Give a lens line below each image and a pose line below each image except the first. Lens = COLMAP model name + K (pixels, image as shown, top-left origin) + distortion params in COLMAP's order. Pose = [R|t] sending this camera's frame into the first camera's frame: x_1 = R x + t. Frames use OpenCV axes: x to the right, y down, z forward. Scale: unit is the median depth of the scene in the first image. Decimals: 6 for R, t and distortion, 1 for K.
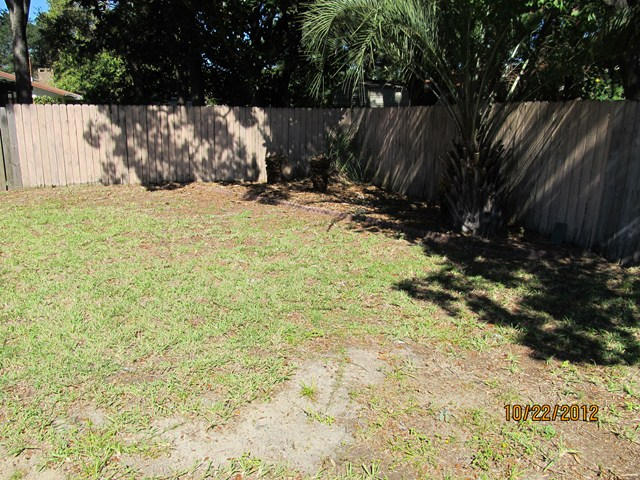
lens RADIAL K [[525.2, 0, 321.1], [0, 525.2, 243.2], [0, 0, 1]] dist [-0.064162, 0.024001]
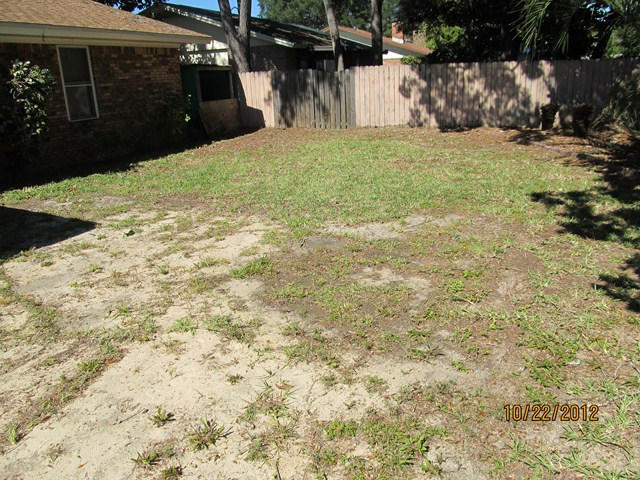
lens RADIAL K [[525.2, 0, 322.9], [0, 525.2, 239.1], [0, 0, 1]] dist [-0.064162, 0.024001]
pose [[0.784411, 0.143866, -0.603326, 0.235061], [-0.098387, 0.989273, 0.107980, 0.045119], [0.612389, -0.025342, 0.790151, -0.173103]]
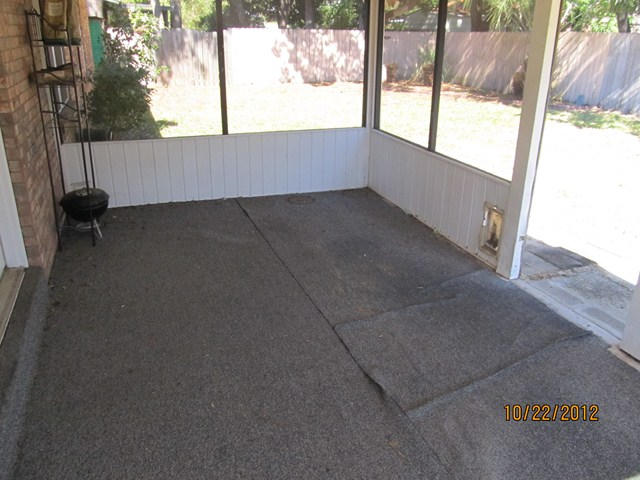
lens RADIAL K [[525.2, 0, 321.3], [0, 525.2, 238.4], [0, 0, 1]] dist [-0.064162, 0.024001]
pose [[0.999776, -0.009150, 0.019070, -0.328331], [0.006482, 0.990754, 0.135519, 0.132038], [-0.020134, -0.135365, 0.990591, -0.577372]]
